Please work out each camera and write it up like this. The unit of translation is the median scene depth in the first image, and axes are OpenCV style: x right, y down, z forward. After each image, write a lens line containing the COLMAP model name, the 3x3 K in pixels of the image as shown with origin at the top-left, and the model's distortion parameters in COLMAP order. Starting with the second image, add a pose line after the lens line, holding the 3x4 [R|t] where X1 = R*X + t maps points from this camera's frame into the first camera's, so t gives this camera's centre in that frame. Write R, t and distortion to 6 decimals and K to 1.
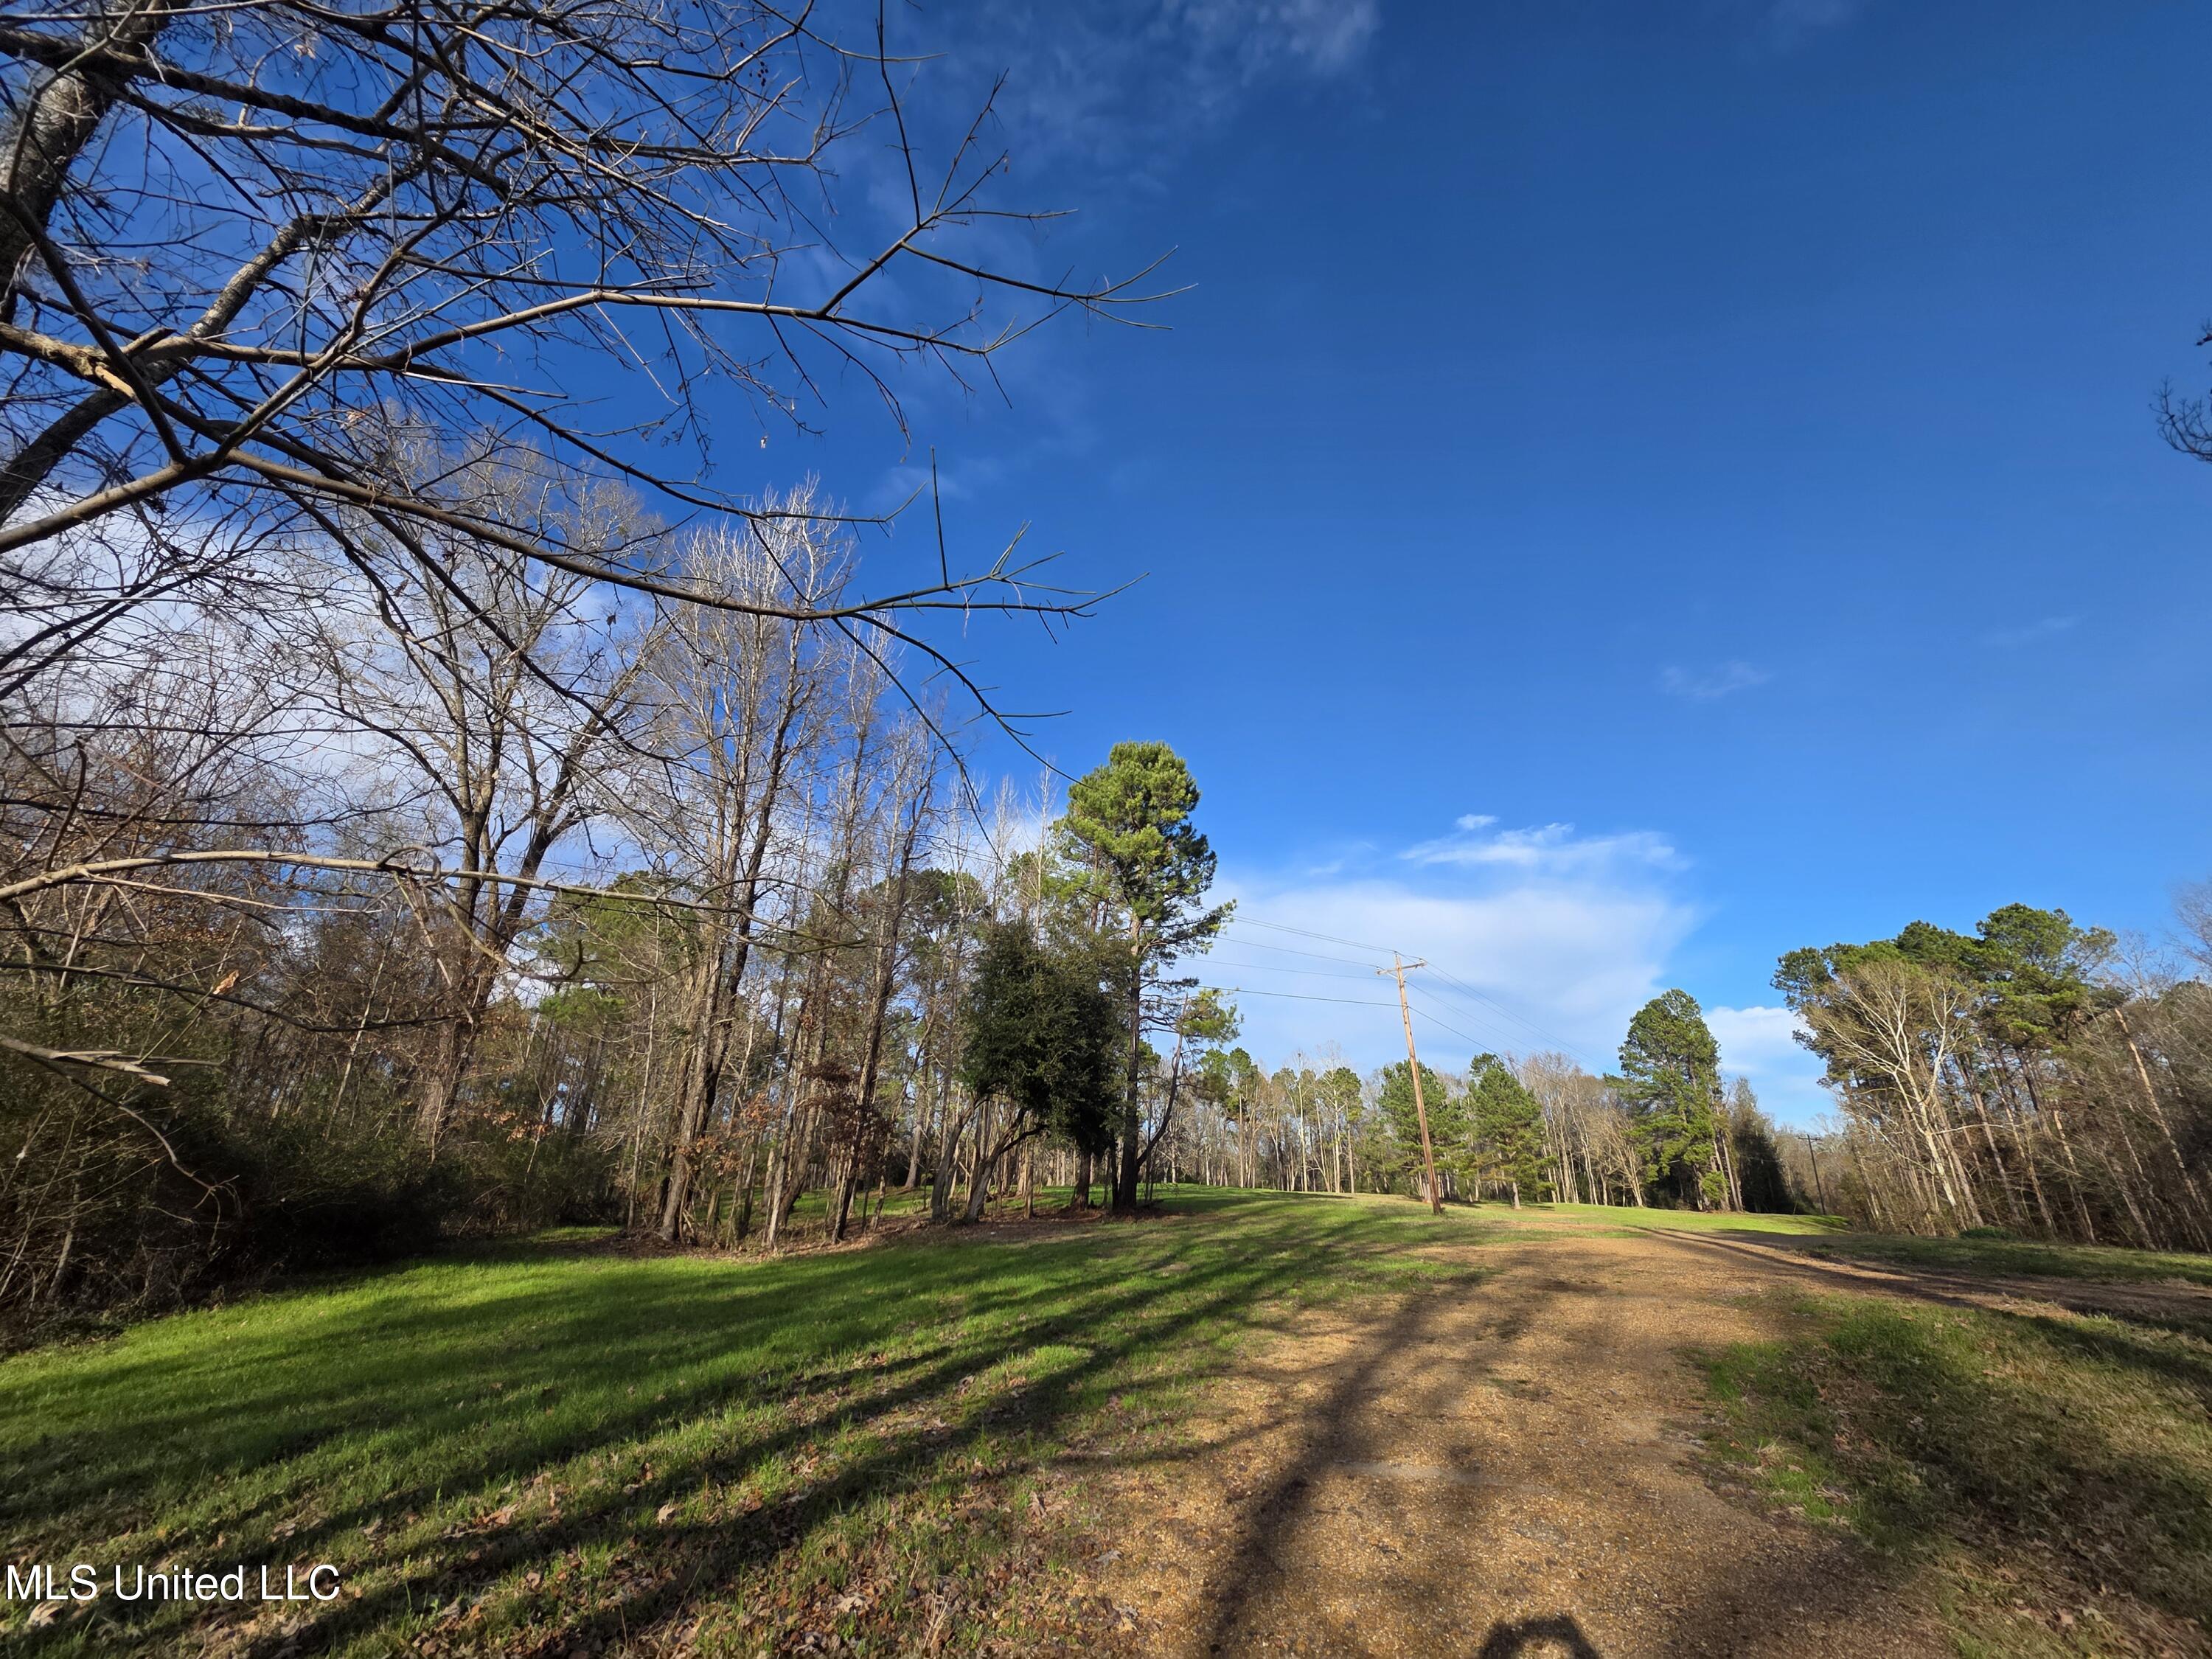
lens RADIAL K [[866.1, 0, 1099.4], [0, 866.1, 828.4], [0, 0, 1]] dist [0.001200, 0.000038]
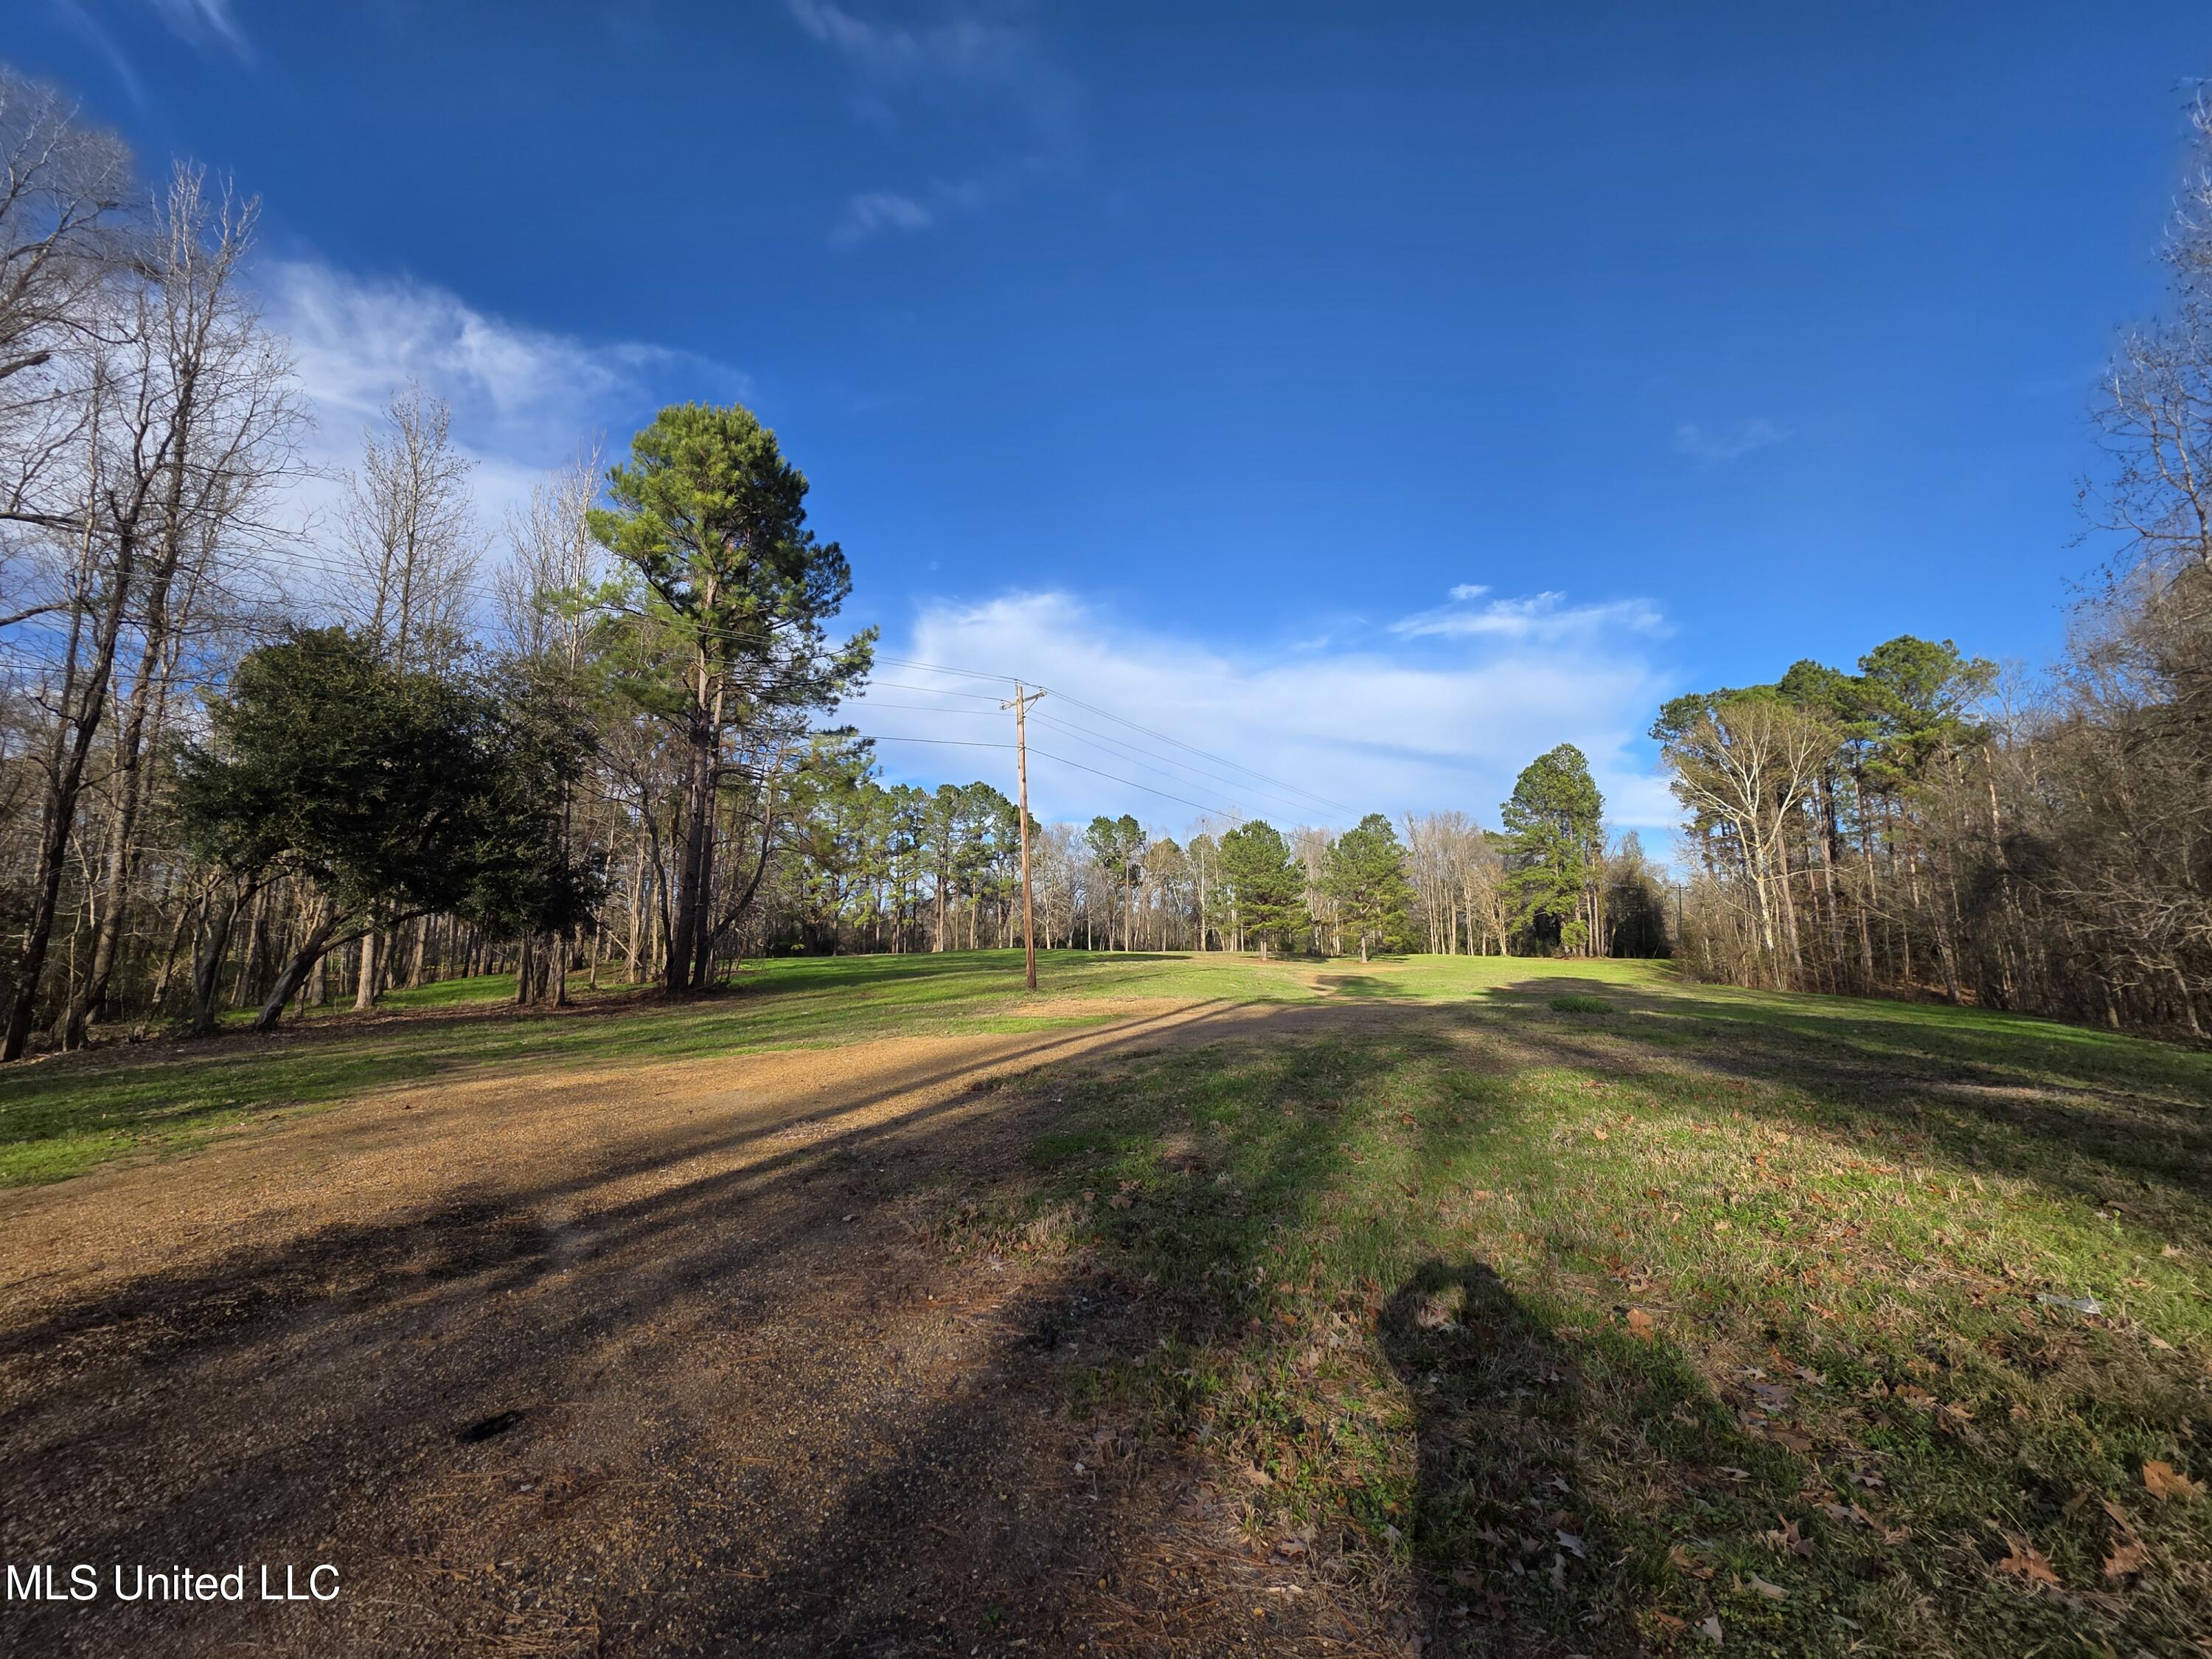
lens RADIAL K [[834.5, 0, 1142.6], [0, 834.5, 820.6], [0, 0, 1]] dist [-0.001305, -0.000231]
pose [[0.999498, -0.025637, 0.018599, 0.182668], [0.020371, 0.969982, 0.242323, 0.036094], [-0.024253, -0.241822, 0.970017, 0.097282]]
